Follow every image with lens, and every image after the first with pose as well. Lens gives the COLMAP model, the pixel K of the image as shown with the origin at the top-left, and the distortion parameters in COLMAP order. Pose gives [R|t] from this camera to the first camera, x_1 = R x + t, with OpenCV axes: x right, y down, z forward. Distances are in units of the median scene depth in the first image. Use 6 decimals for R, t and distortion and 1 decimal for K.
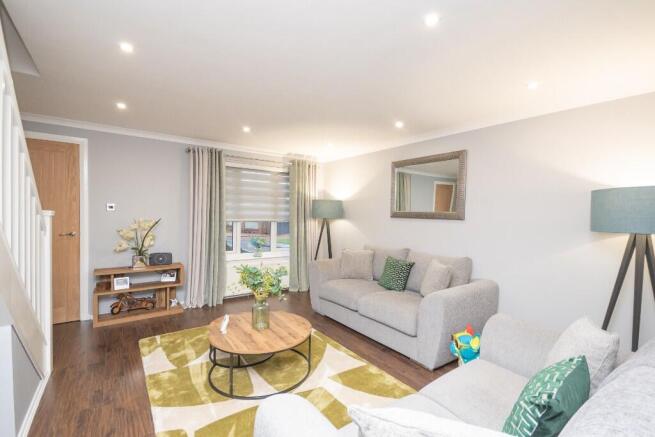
lens RADIAL K [[292.4, 0, 332.2], [0, 292.4, 218.3], [0, 0, 1]] dist [0.003908, 0.000148]
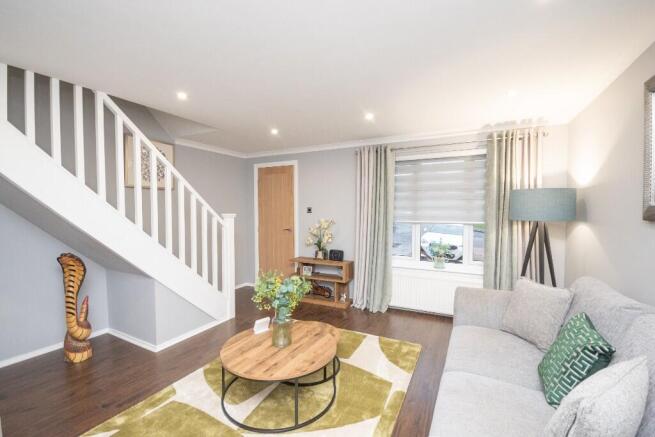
lens RADIAL K [[292.4, 0, 329.6], [0, 292.4, 217.9], [0, 0, 1]] dist [0.003908, 0.000148]
pose [[0.443878, 0.006916, -0.896060, 0.381026], [-0.004749, 0.999974, 0.005366, -0.009537], [0.896074, 0.001874, 0.443900, 0.455668]]
